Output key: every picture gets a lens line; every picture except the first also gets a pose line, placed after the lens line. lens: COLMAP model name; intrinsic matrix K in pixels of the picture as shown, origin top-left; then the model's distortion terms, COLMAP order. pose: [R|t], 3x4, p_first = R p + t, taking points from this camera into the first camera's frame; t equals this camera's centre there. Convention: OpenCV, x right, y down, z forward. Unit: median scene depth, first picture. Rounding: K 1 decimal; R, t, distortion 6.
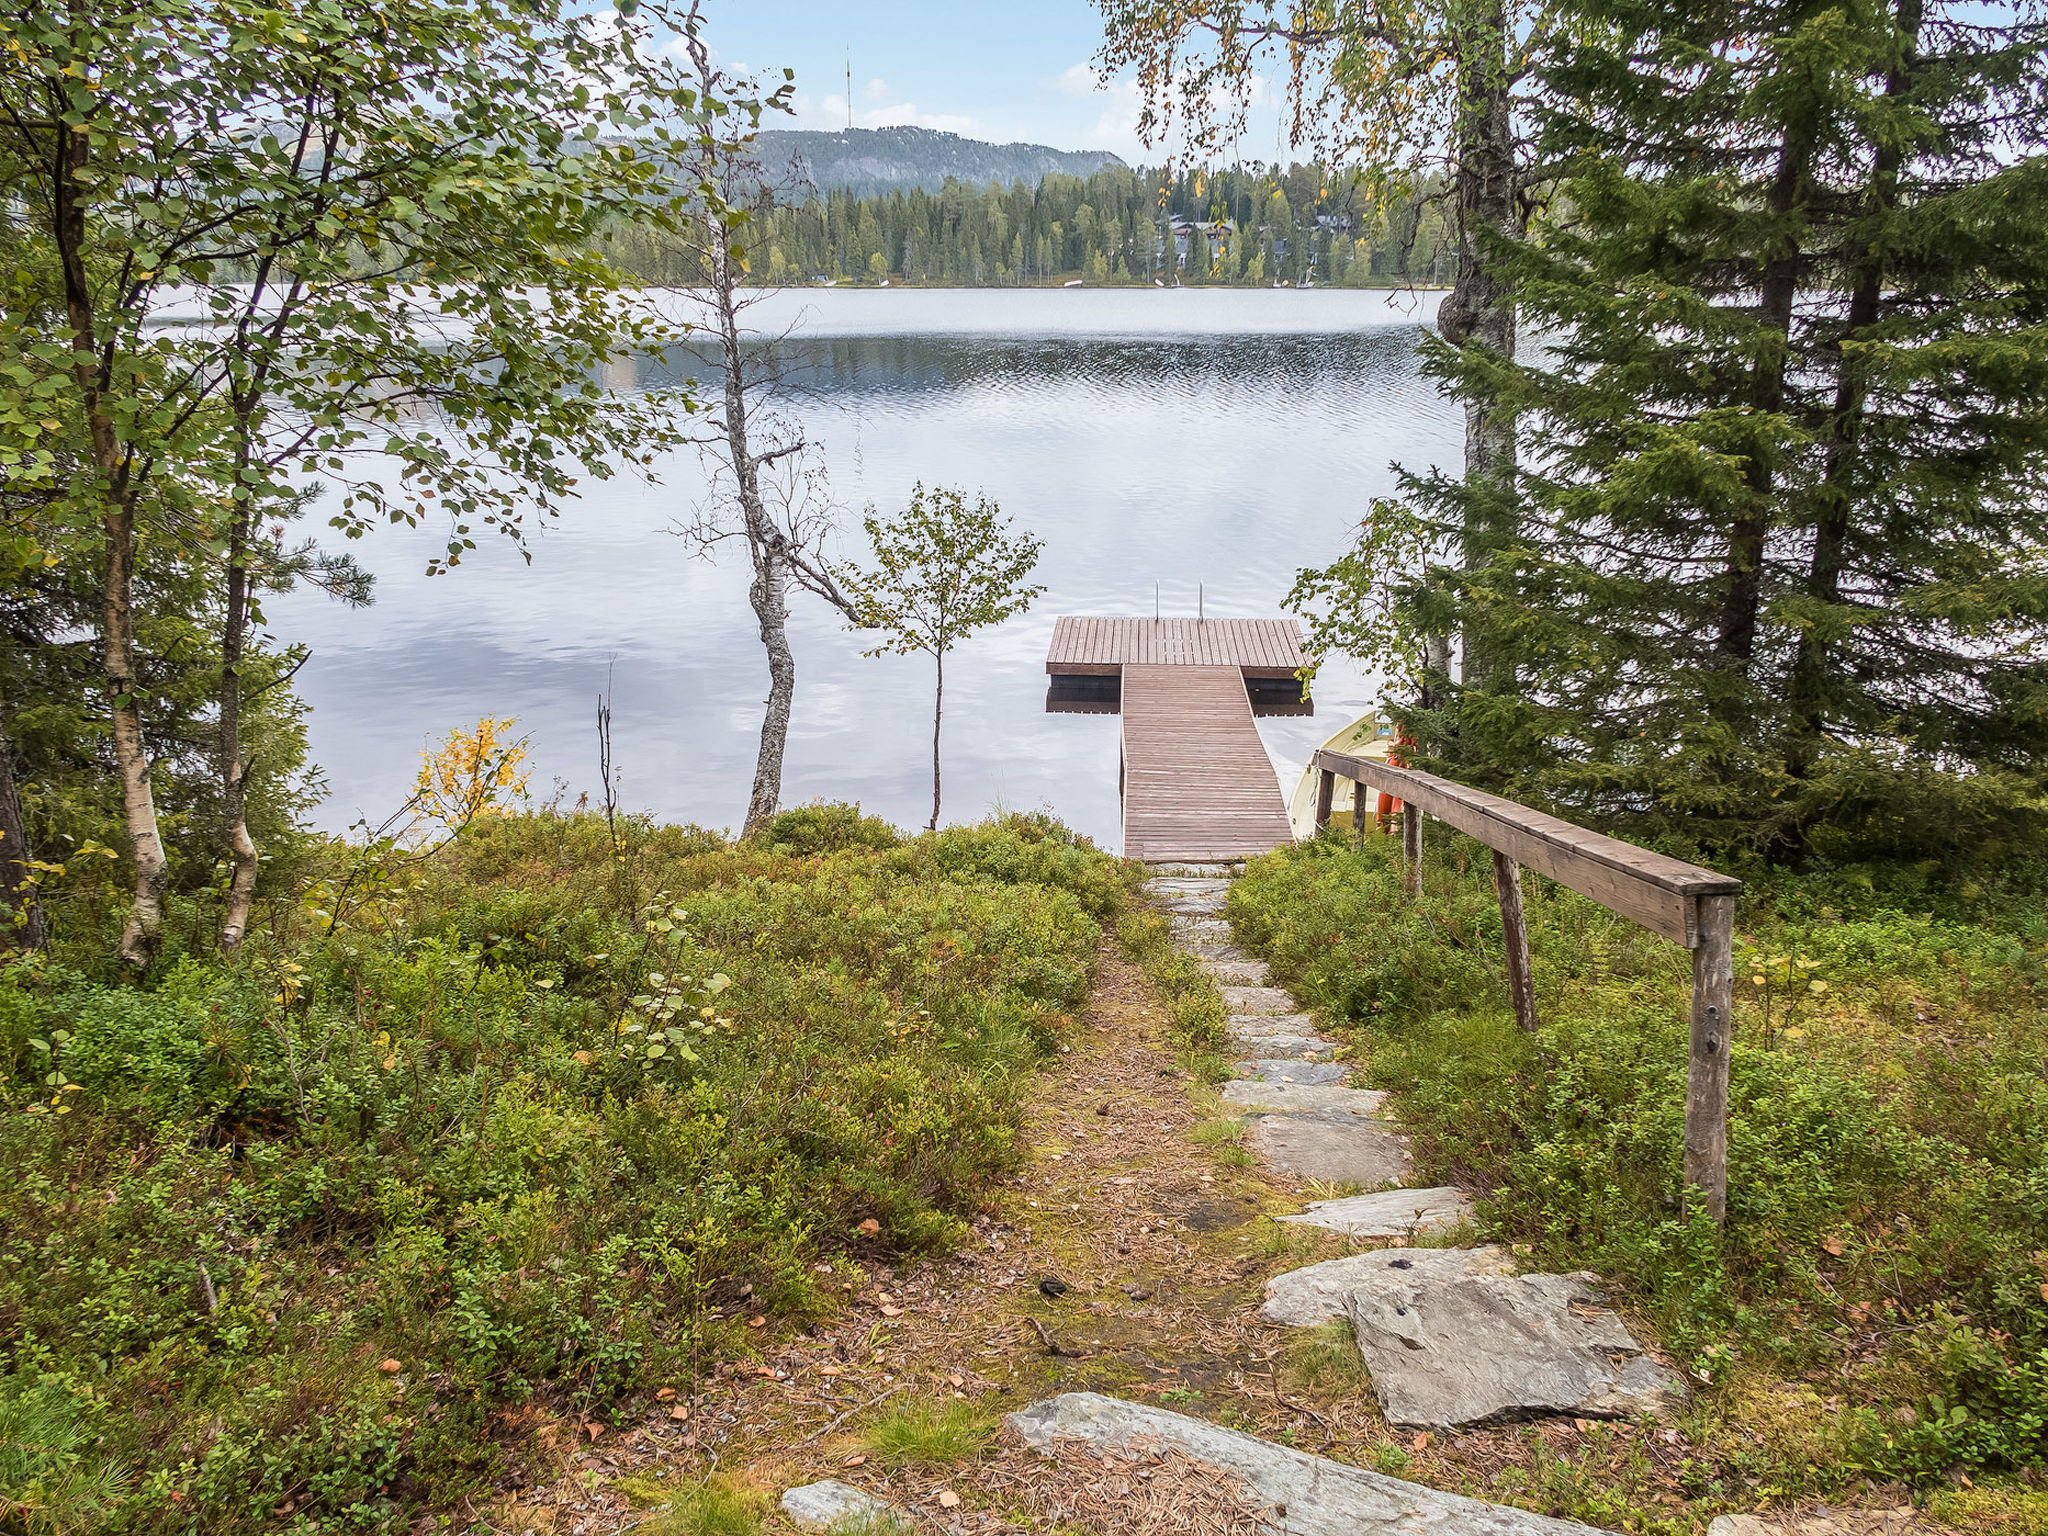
lens RADIAL K [[1655.9, 0, 1019.2], [0, 1655.9, 910.4], [0, 0, 1]] dist [-0.044249, 0.039787]
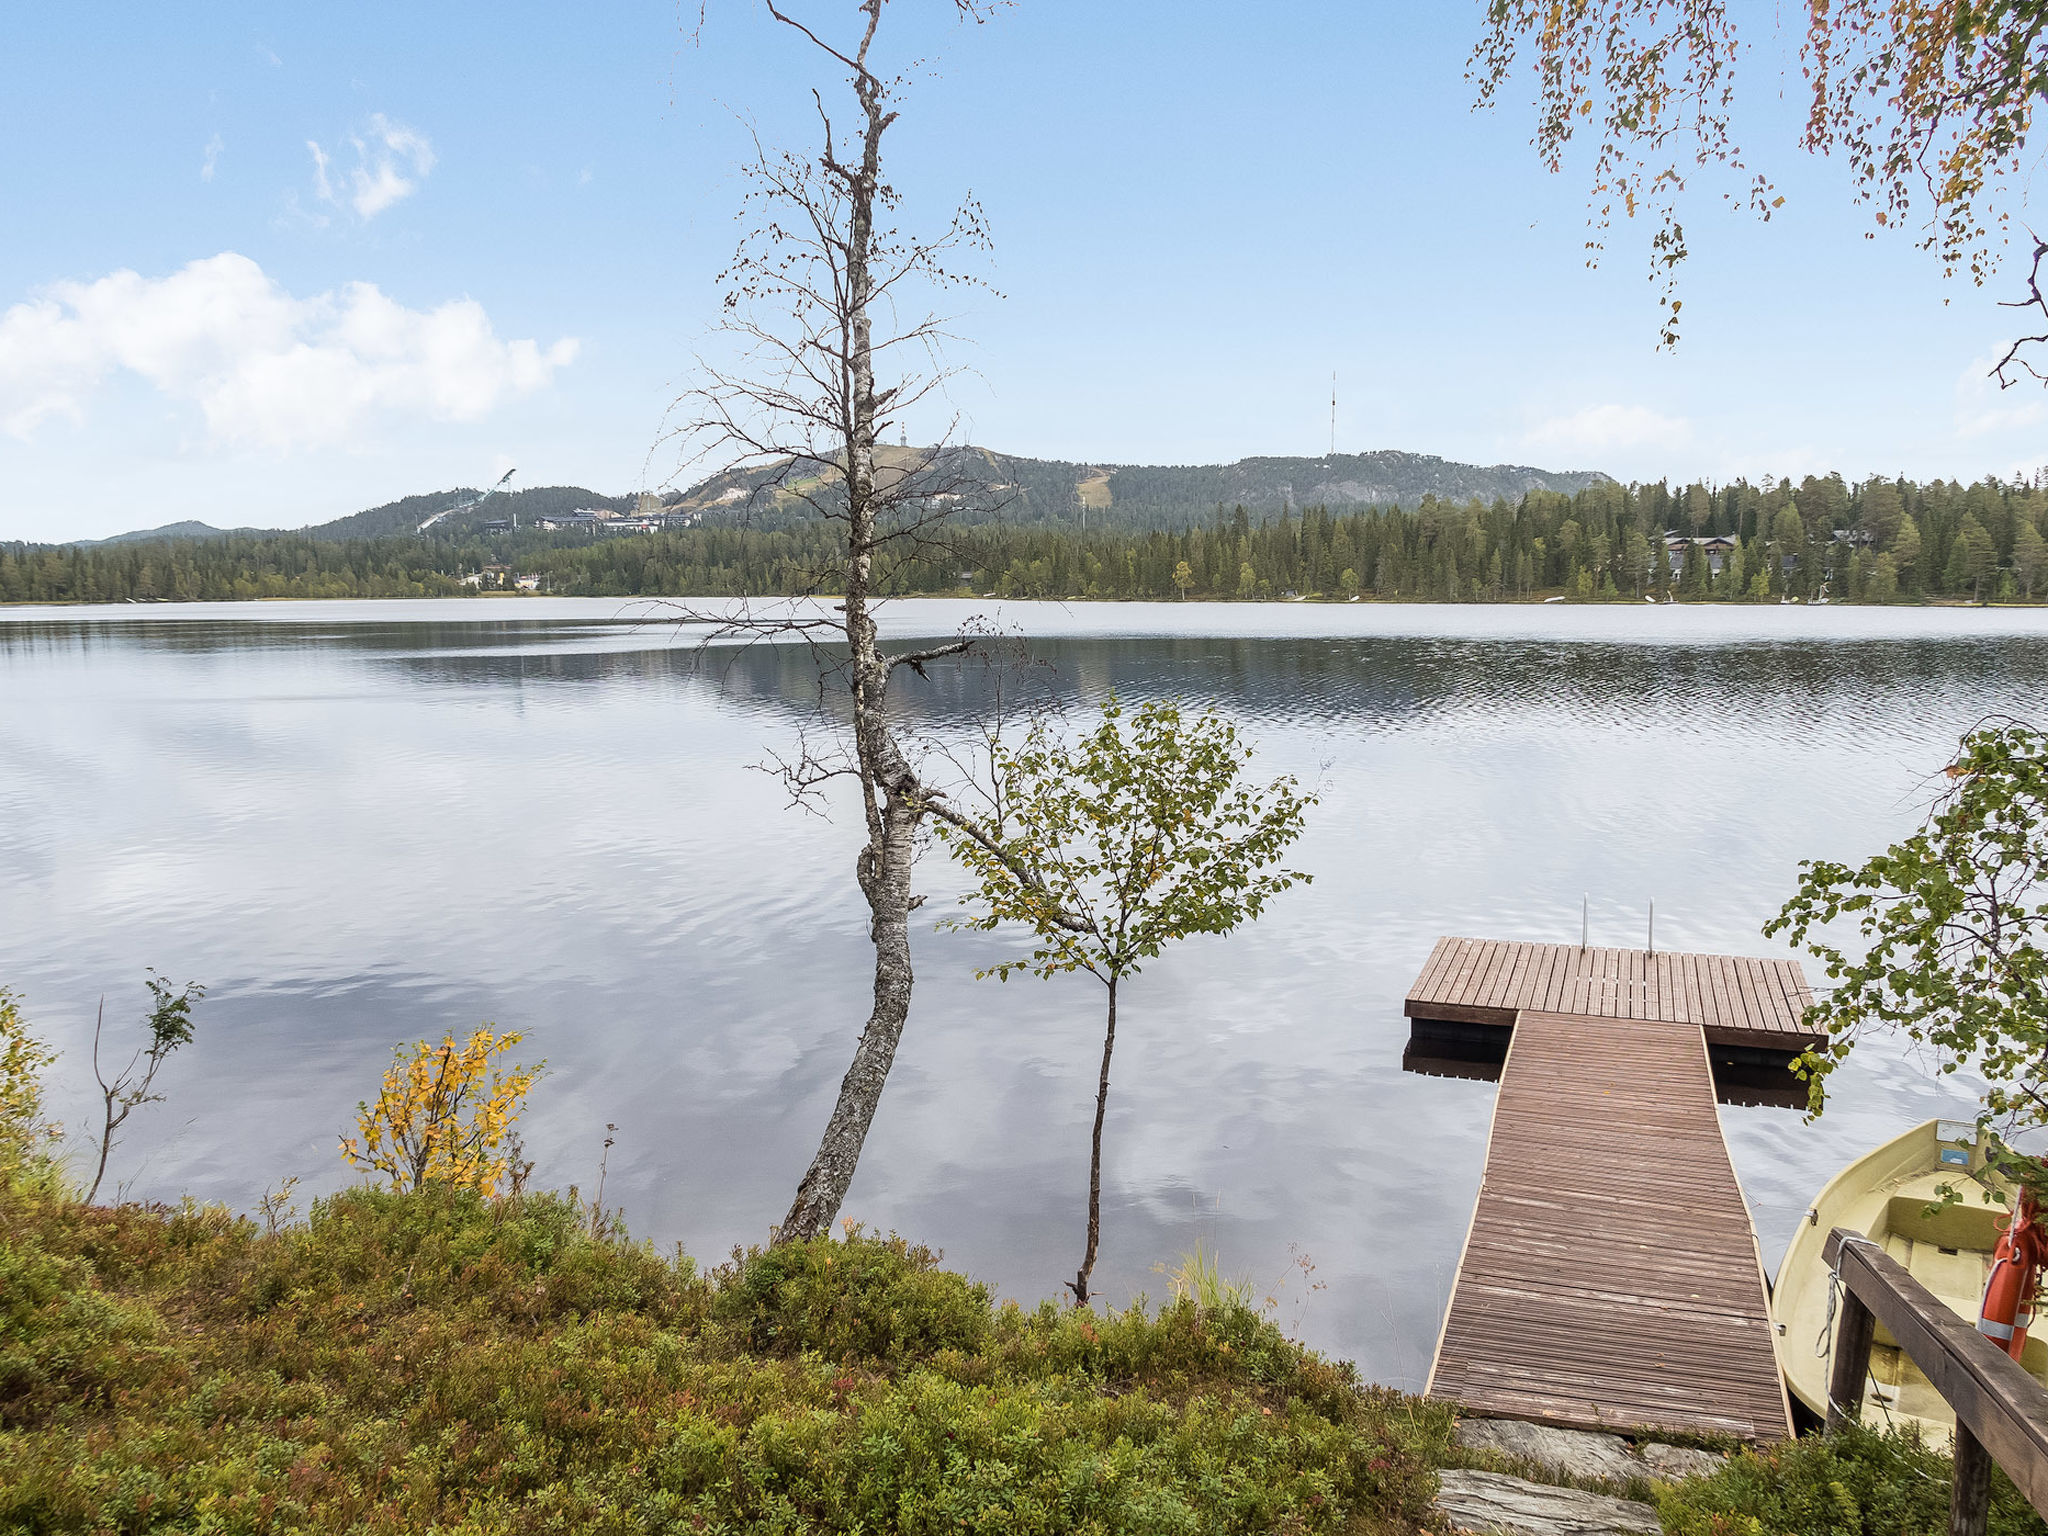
lens RADIAL K [[1655.9, 0, 1019.2], [0, 1655.9, 910.4], [0, 0, 1]] dist [-0.044249, 0.039787]
pose [[0.959498, 0.053528, -0.276583, 0.067700], [-0.103966, 0.979761, -0.171055, -0.069550], [0.261829, 0.192882, 0.945644, 0.400321]]
